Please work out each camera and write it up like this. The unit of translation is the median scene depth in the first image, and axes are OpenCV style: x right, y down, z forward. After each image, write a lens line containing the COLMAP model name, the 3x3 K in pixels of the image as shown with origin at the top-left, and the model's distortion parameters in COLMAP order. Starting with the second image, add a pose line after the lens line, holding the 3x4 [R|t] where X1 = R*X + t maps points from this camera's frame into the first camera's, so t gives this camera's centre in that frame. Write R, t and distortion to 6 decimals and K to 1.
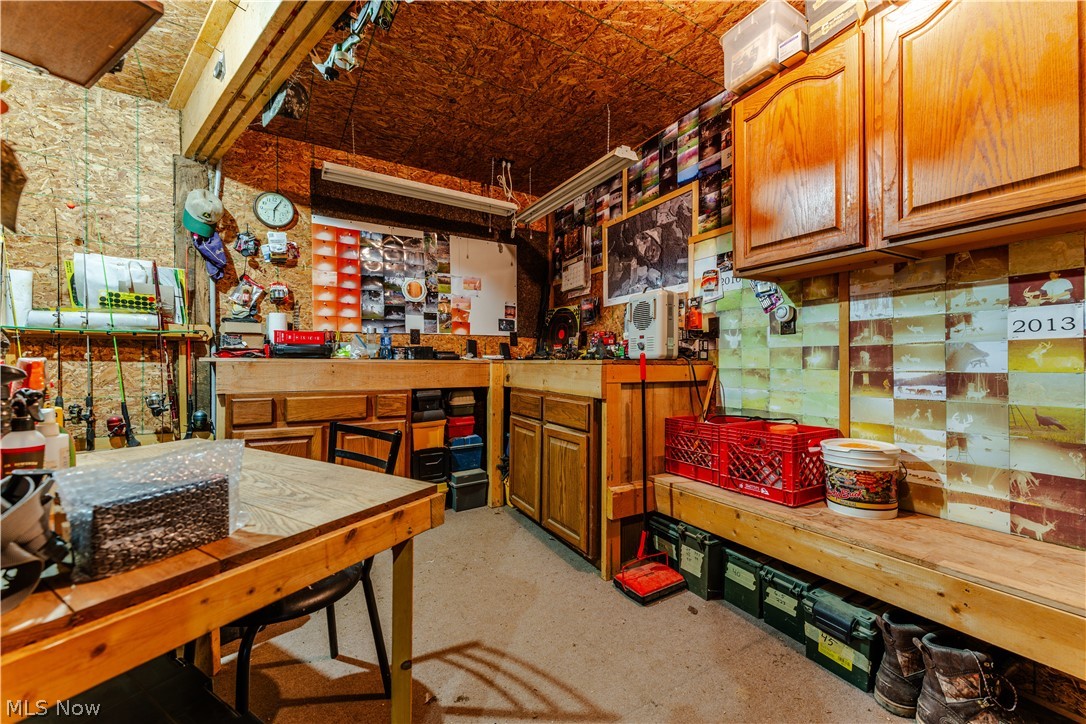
lens RADIAL K [[458.1, 0, 540.7], [0, 458.1, 364.0], [0, 0, 1]] dist [0.002231, 0.000442]
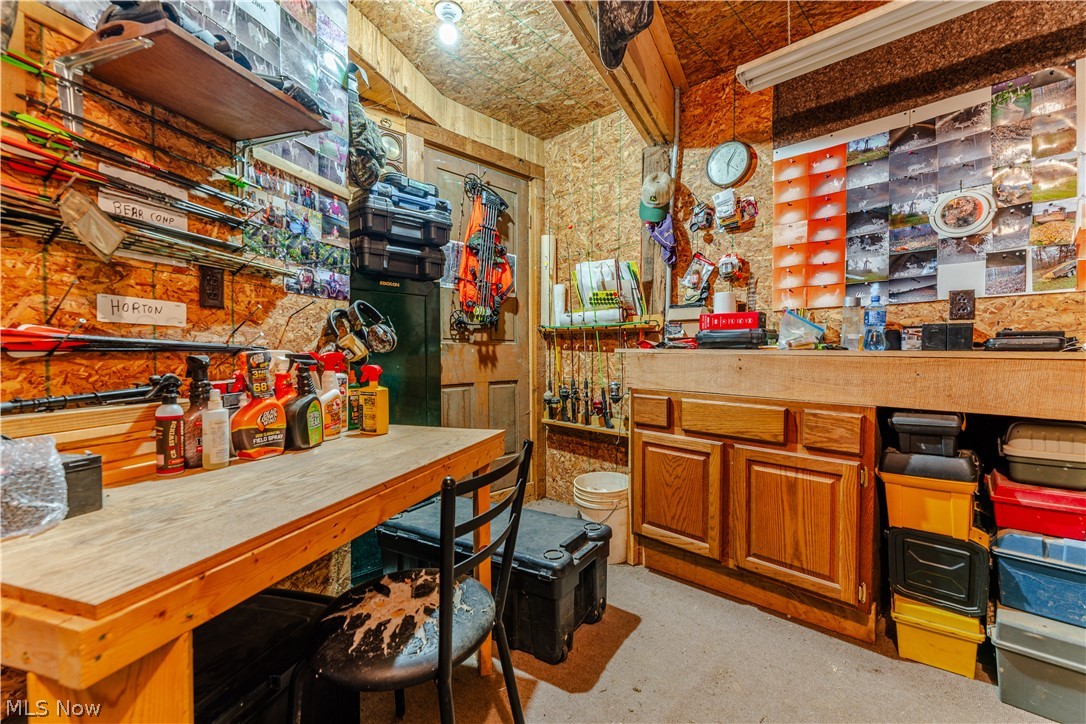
lens RADIAL K [[458.1, 0, 540.7], [0, 458.1, 364.0], [0, 0, 1]] dist [0.002231, 0.000442]
pose [[0.233276, 0.028863, -0.971982, 0.134507], [-0.005920, 0.999583, 0.028262, -0.006366], [0.972393, -0.000838, 0.233350, 0.493846]]
